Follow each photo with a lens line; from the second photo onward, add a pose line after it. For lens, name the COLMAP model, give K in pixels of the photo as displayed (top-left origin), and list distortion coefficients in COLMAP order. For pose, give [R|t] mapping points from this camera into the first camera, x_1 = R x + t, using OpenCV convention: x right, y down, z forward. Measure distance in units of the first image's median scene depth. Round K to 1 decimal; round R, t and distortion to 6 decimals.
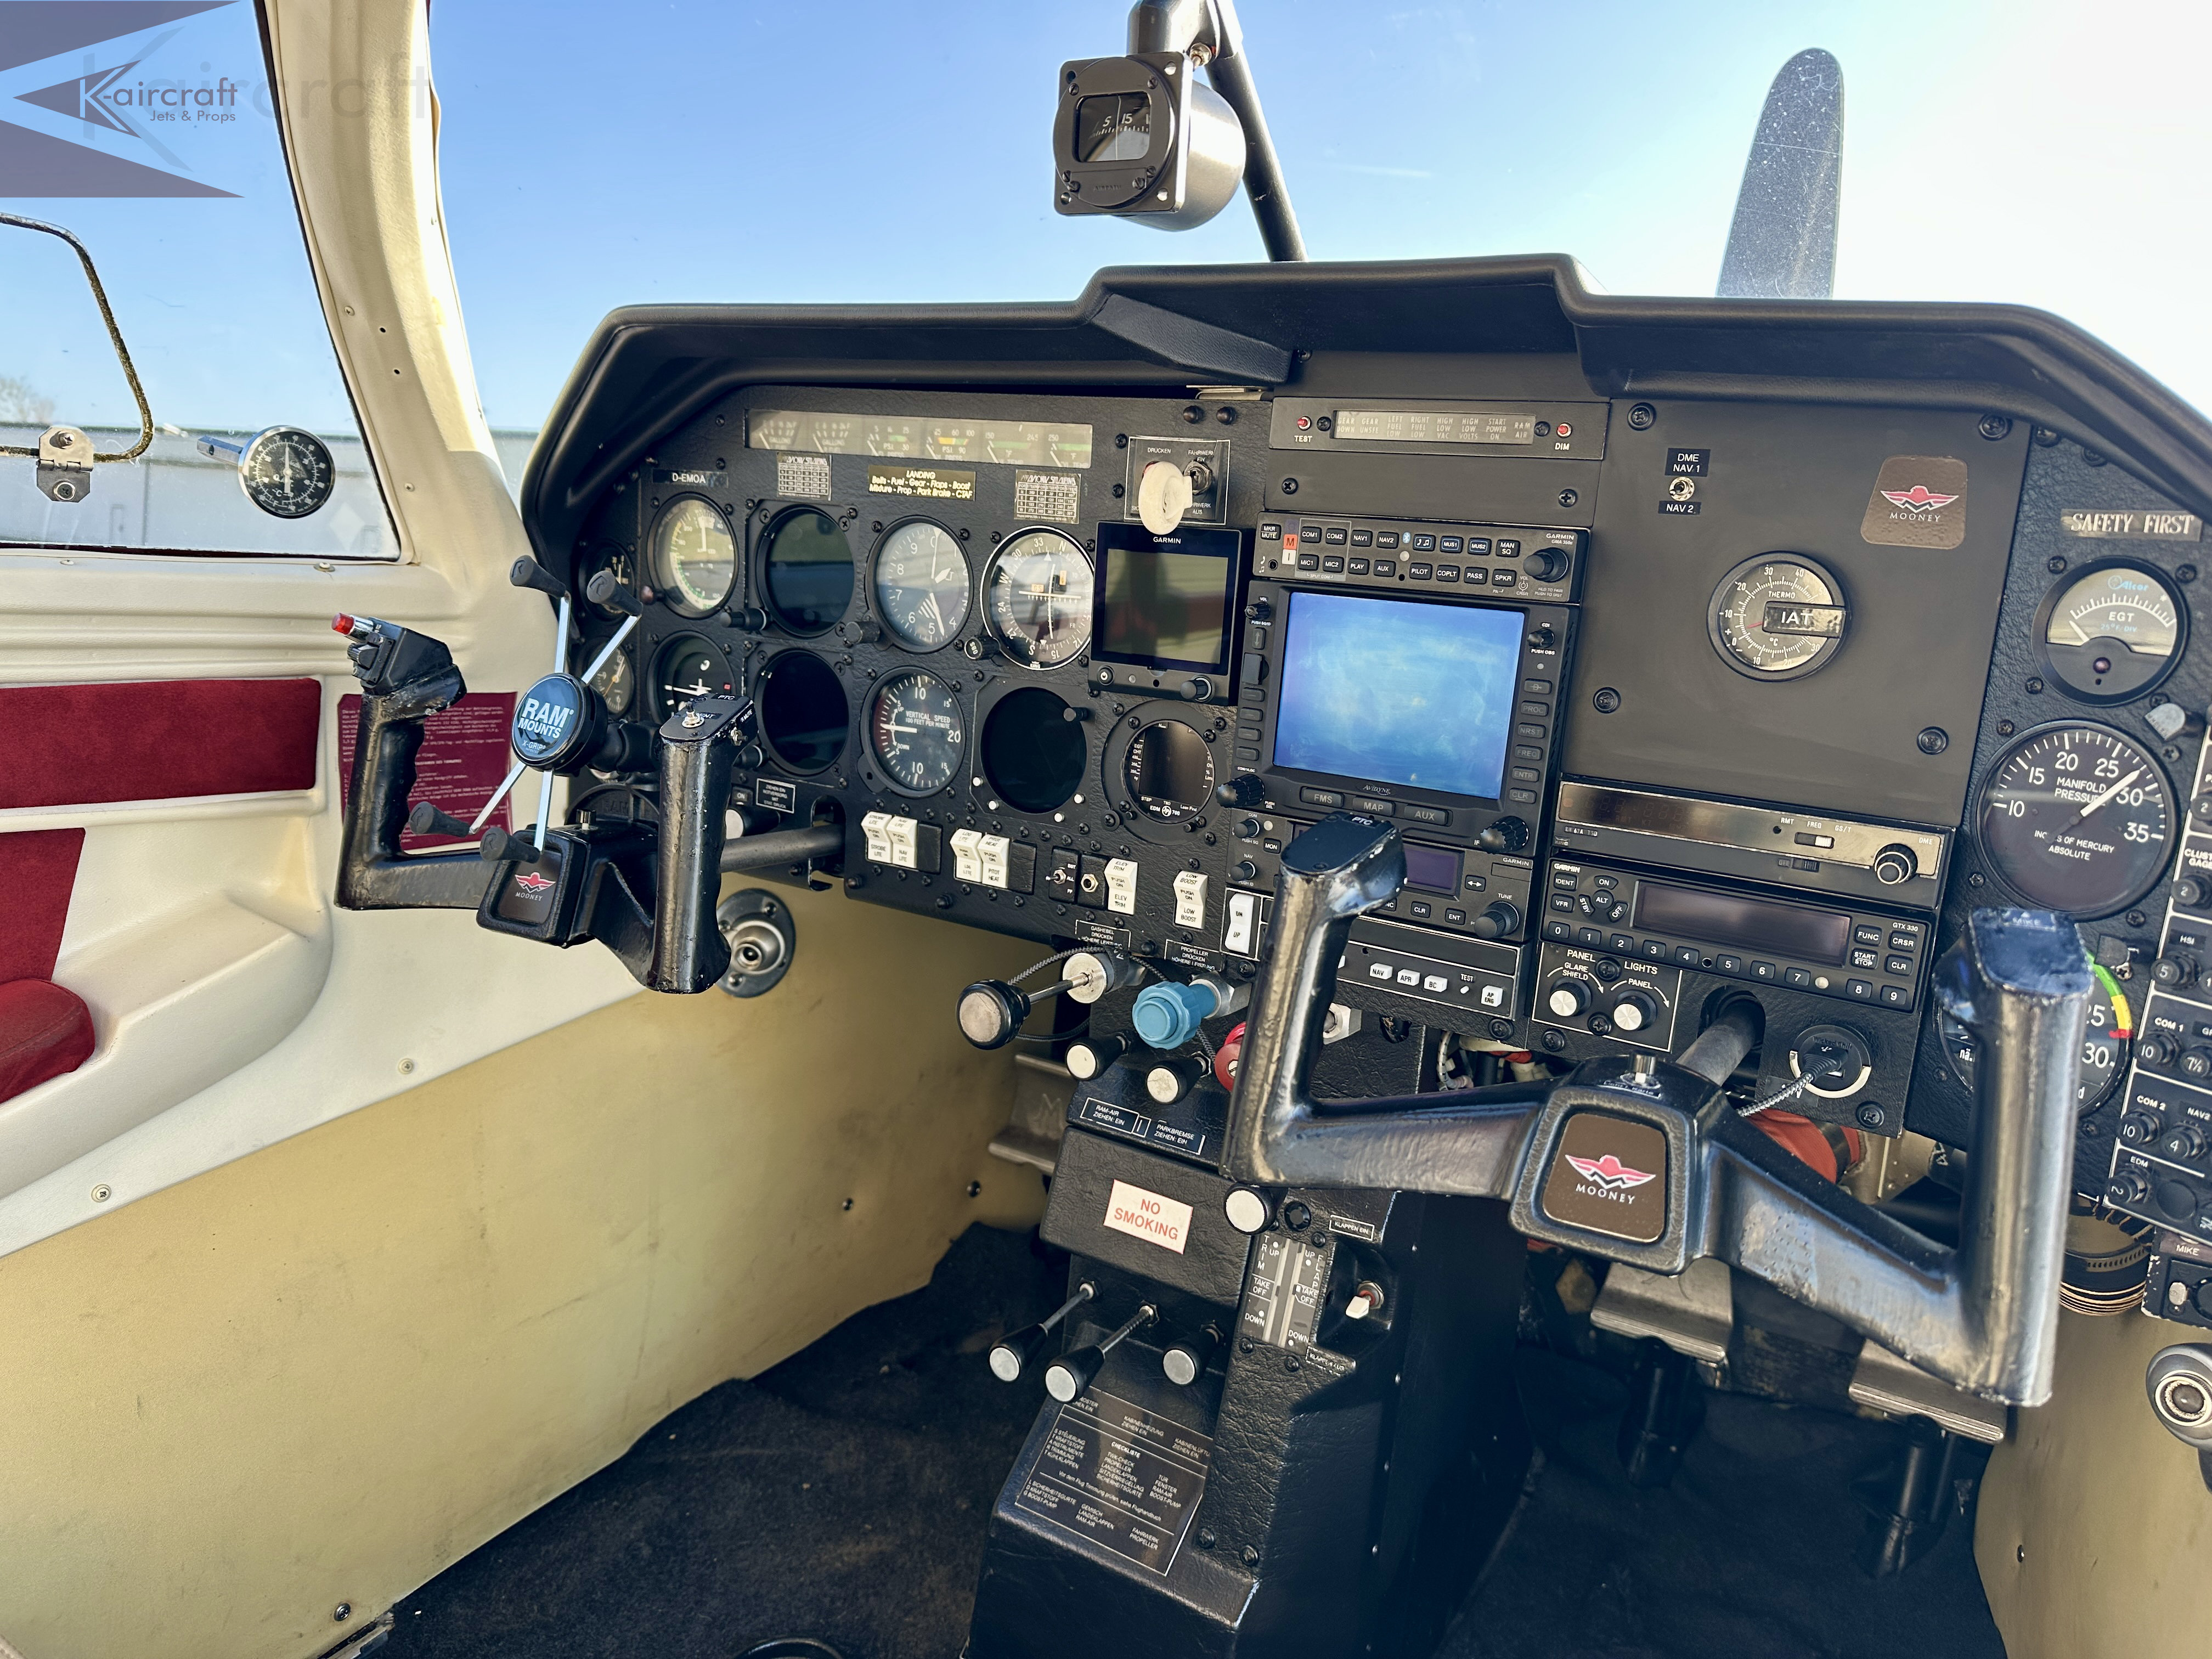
lens RADIAL K [[1585.0, 0, 1106.8], [0, 1585.0, 918.7], [0, 0, 1]] dist [0.001254, -0.038468]
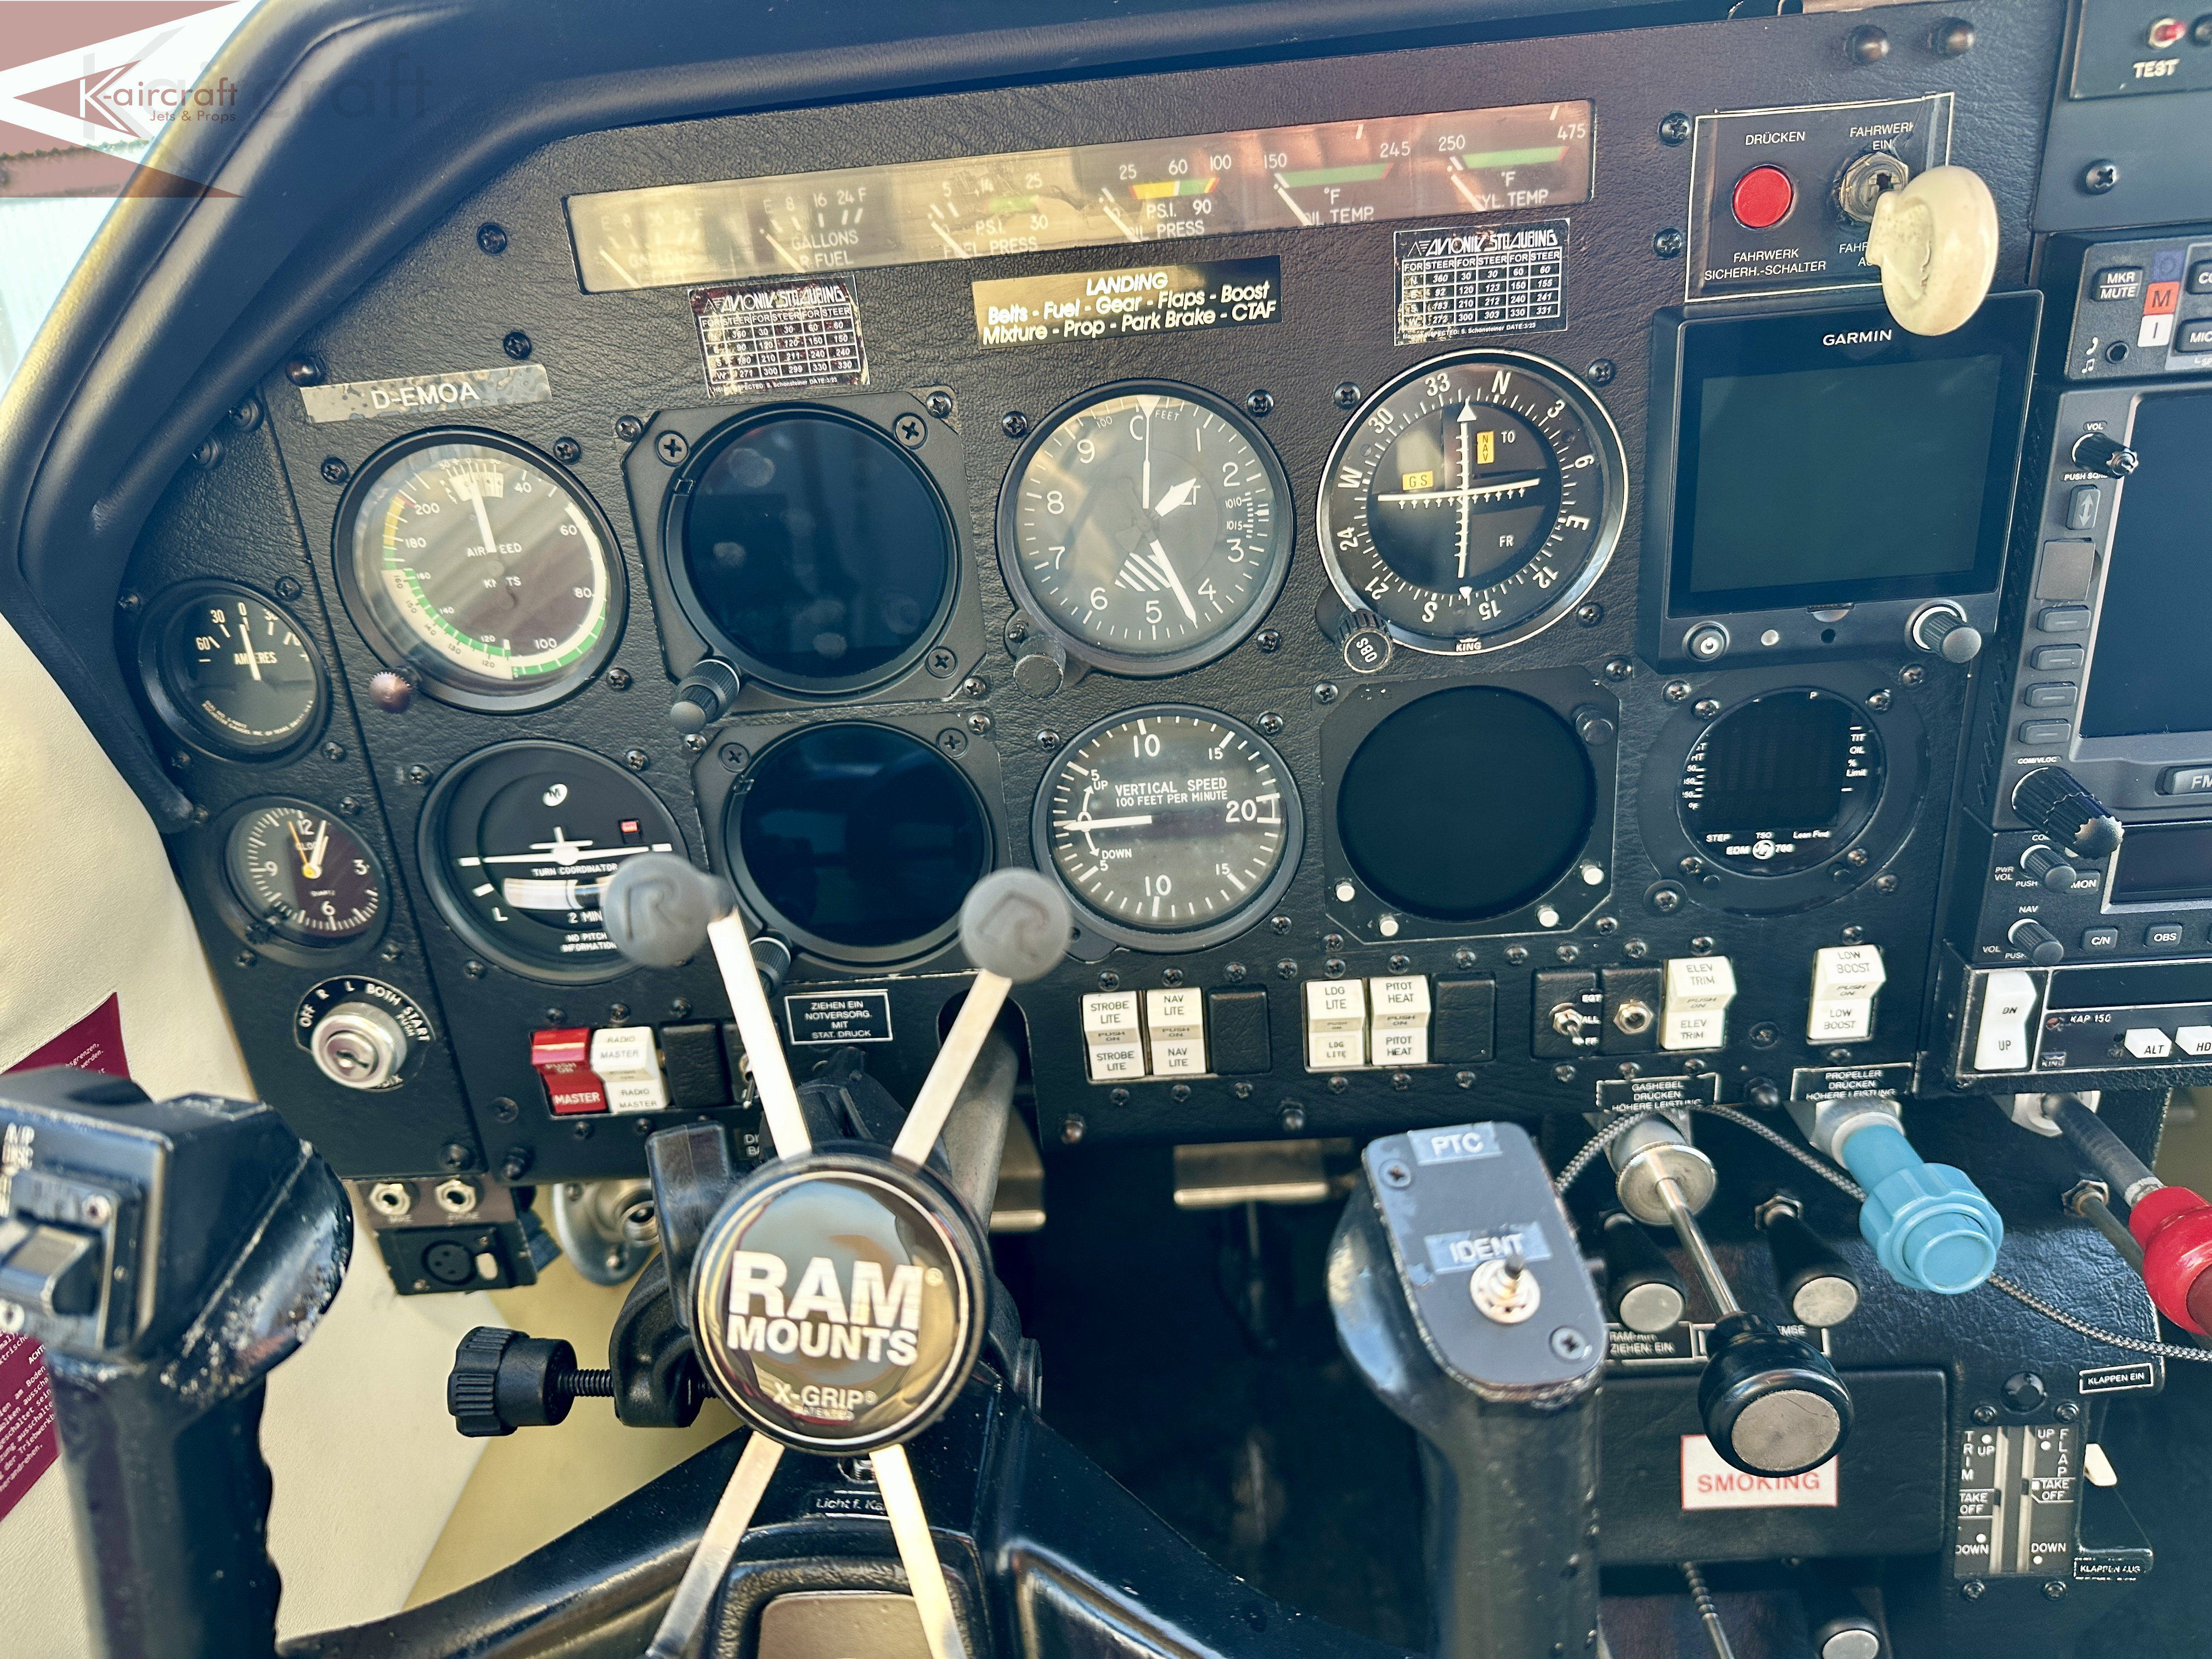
lens RADIAL K [[1585.0, 0, 1106.8], [0, 1585.0, 918.7], [0, 0, 1]] dist [0.001254, -0.038468]
pose [[0.858998, -0.348937, 0.374655, -0.330784], [0.265285, 0.929230, 0.257206, -0.222893], [-0.437889, -0.121549, 0.890774, 0.574876]]
